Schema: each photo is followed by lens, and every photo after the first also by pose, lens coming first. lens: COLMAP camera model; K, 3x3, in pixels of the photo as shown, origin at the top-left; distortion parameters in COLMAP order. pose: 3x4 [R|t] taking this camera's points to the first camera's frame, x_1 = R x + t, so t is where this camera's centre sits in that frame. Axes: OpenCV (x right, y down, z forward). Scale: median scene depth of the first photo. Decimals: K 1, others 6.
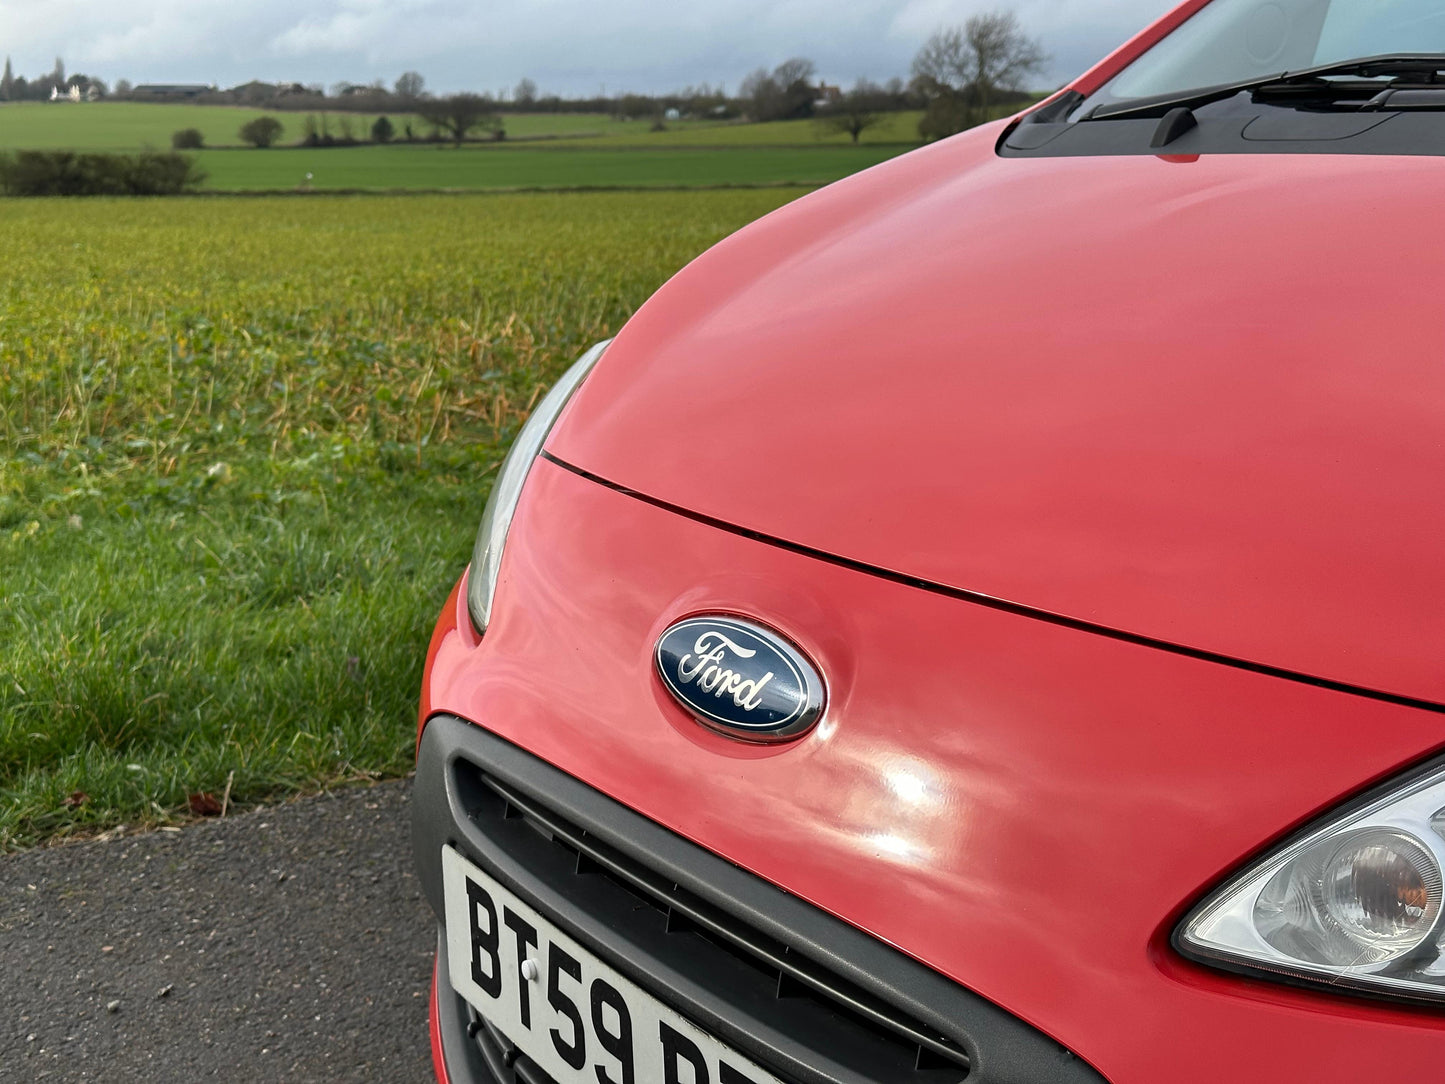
lens RADIAL K [[1995.0, 0, 724.9], [0, 1995.0, 569.0], [0, 0, 1]] dist [0.277063, -0.681536]
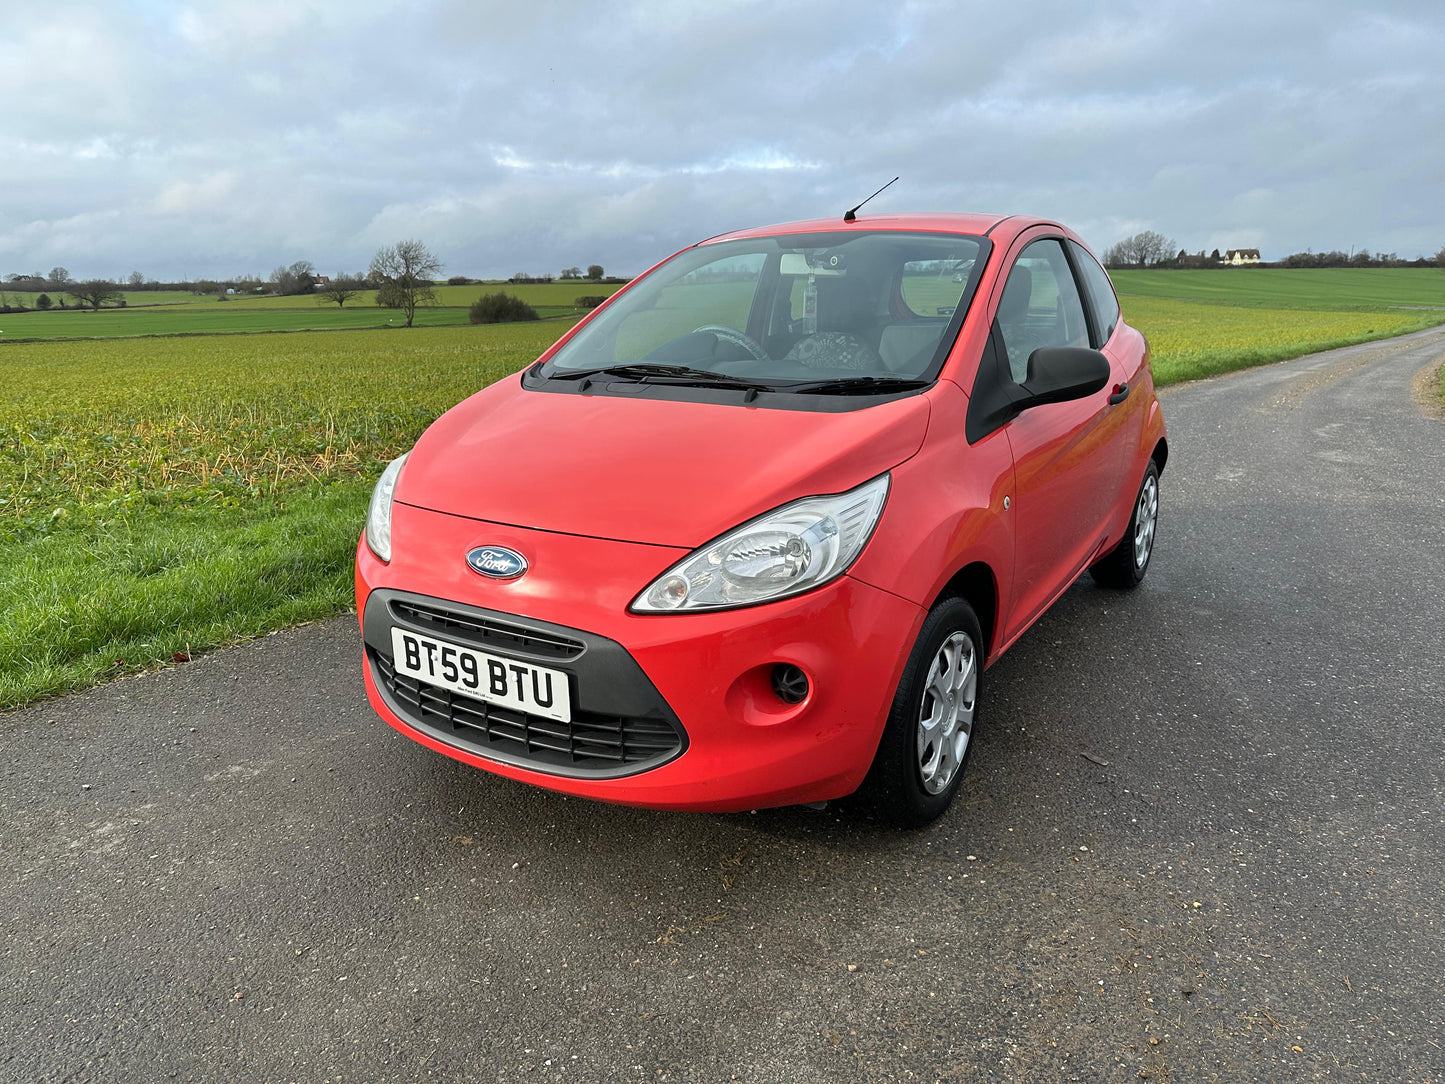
lens RADIAL K [[1016.0, 0, 717.4], [0, 1016.0, 546.9], [0, 0, 1]] dist [0.054852, -0.080671]
pose [[0.918131, -0.094538, 0.384835, -0.292504], [0.085584, 0.995513, 0.040370, -0.011286], [-0.386924, -0.004129, 0.922102, -0.723046]]
